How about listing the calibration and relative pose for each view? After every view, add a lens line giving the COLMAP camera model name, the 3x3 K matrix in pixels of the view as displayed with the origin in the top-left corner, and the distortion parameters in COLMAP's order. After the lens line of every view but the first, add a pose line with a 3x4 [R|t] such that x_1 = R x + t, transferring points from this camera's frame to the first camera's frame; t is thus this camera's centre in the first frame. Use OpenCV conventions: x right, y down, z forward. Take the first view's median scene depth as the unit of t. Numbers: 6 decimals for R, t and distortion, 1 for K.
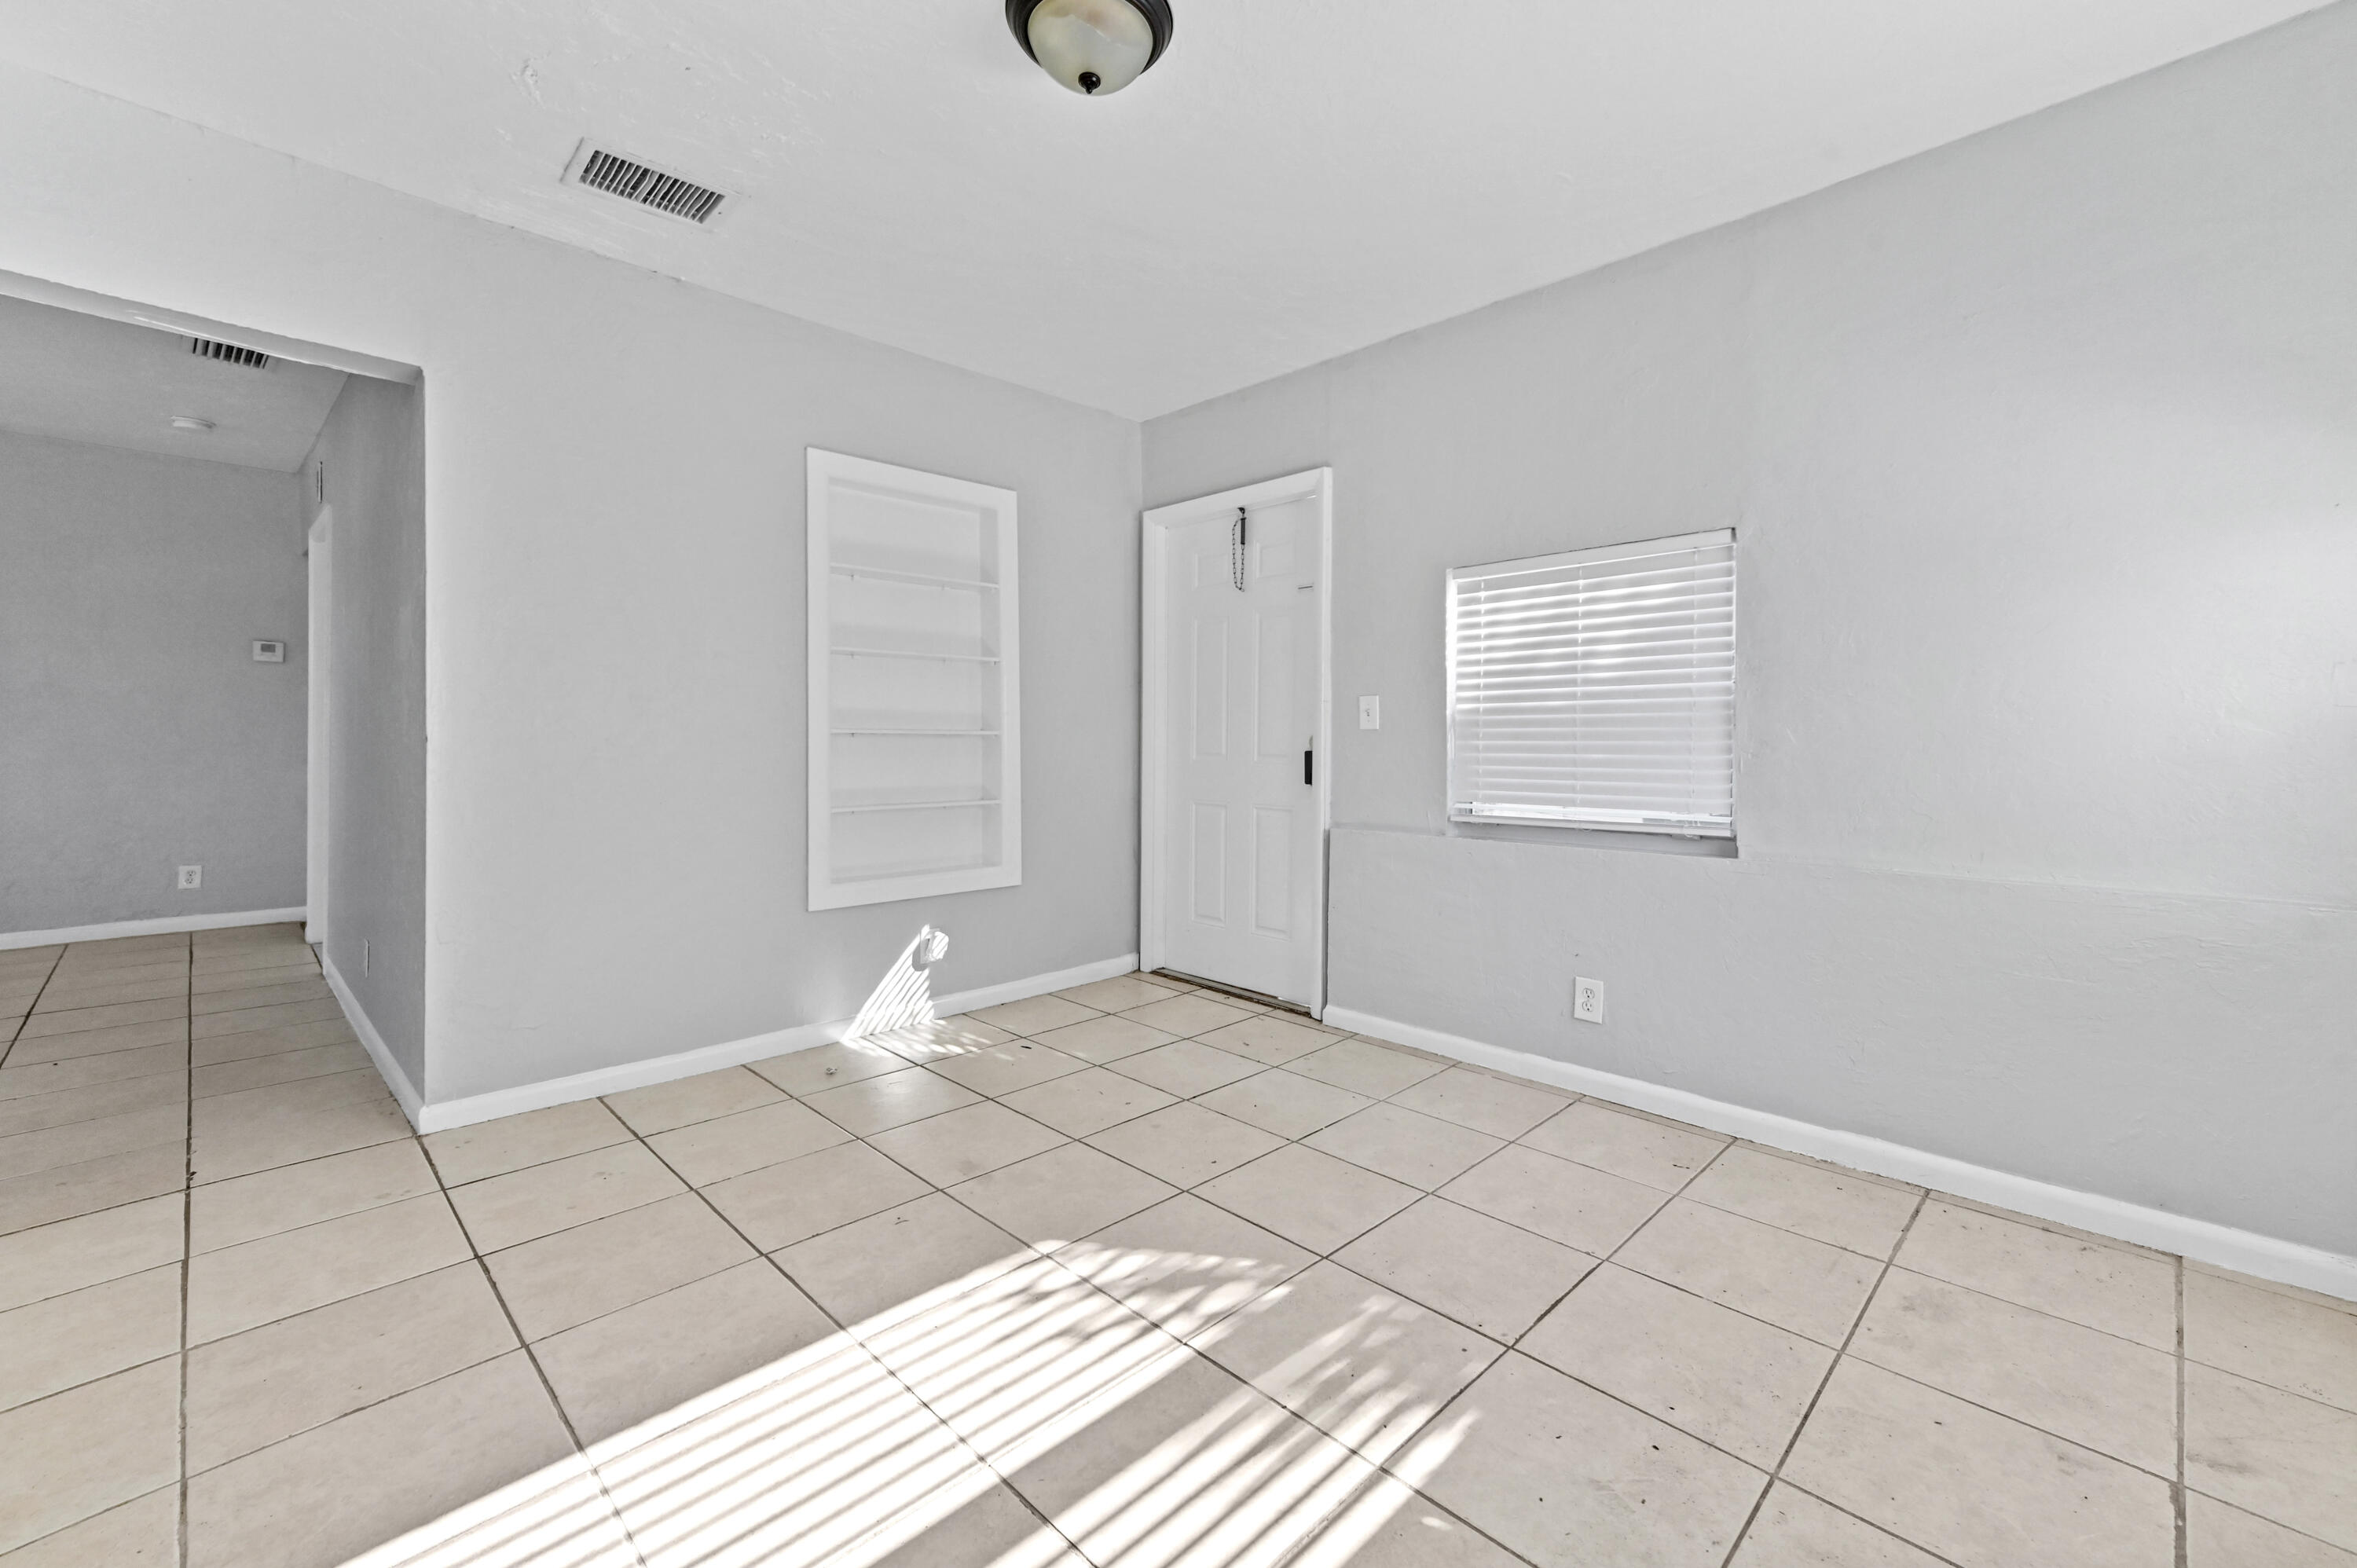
lens RADIAL K [[946.4, 0, 1180.0], [0, 946.4, 763.8], [0, 0, 1]] dist [0.013897, 0.000299]
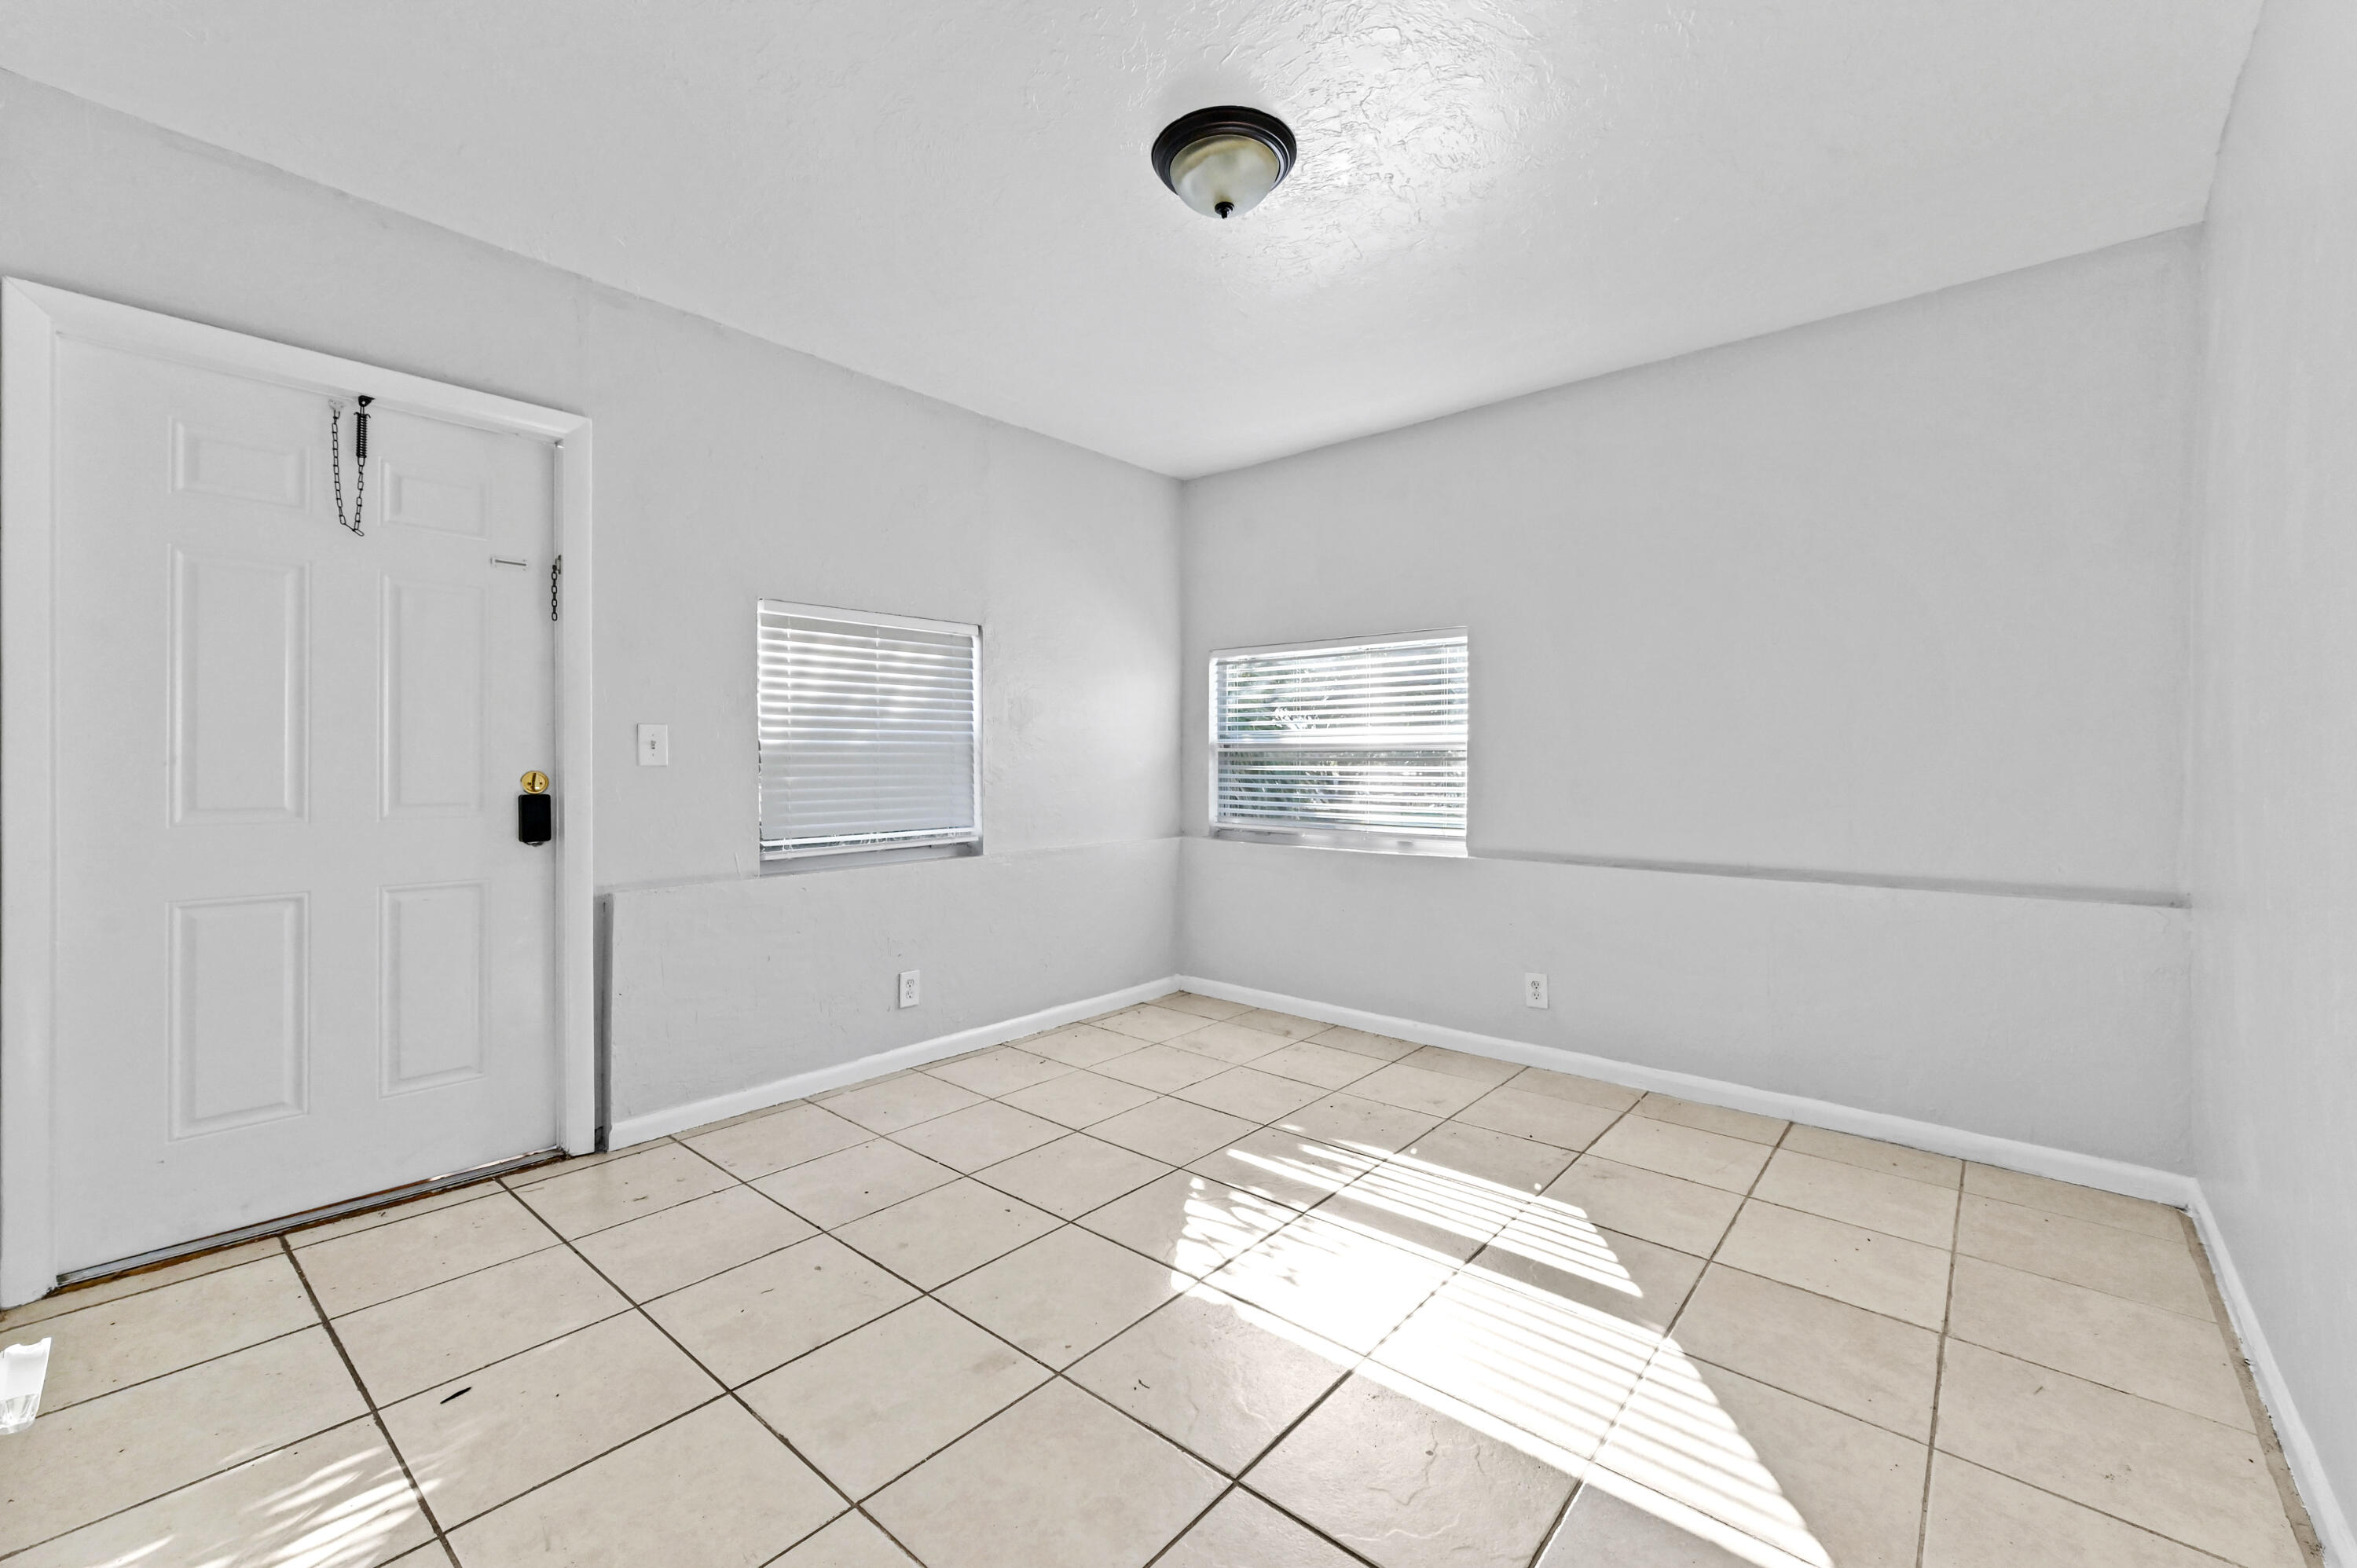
lens RADIAL K [[946.4, 0, 1181.2], [0, 946.4, 767.7], [0, 0, 1]] dist [0.013897, 0.000299]
pose [[-0.063753, -0.014381, 0.997862, -0.768479], [0.022716, 0.999616, 0.015857, -0.043290], [-0.997707, 0.023678, -0.063402, 0.698878]]
